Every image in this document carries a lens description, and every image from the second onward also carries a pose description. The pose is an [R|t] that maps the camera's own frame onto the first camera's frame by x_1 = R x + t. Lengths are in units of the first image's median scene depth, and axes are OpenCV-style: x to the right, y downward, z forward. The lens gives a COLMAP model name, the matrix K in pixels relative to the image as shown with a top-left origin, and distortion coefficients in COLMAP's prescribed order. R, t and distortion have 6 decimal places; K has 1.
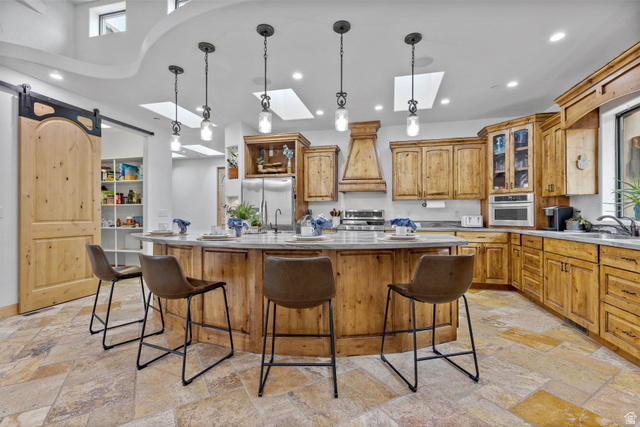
lens RADIAL K [[280.3, 0, 320.0], [0, 280.3, 213.5], [0, 0, 1]] dist [0.000696, 0.000322]
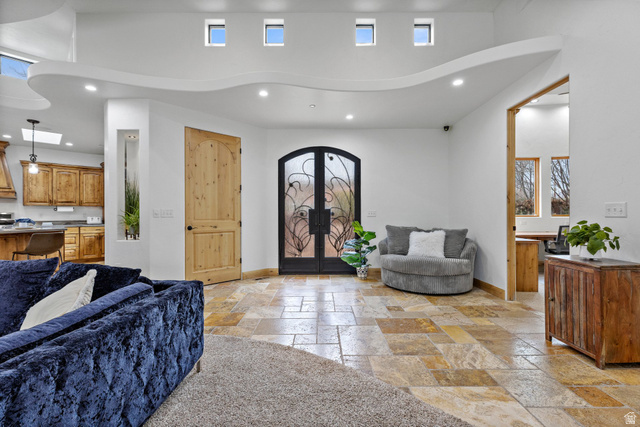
lens RADIAL K [[280.3, 0, 320.0], [0, 280.3, 213.5], [0, 0, 1]] dist [0.000696, 0.000322]
pose [[0.505845, -0.000475, 0.862624, -0.174032], [0.001844, 0.999998, -0.000530, -0.006747], [-0.862622, 0.001859, 0.505845, -0.881589]]
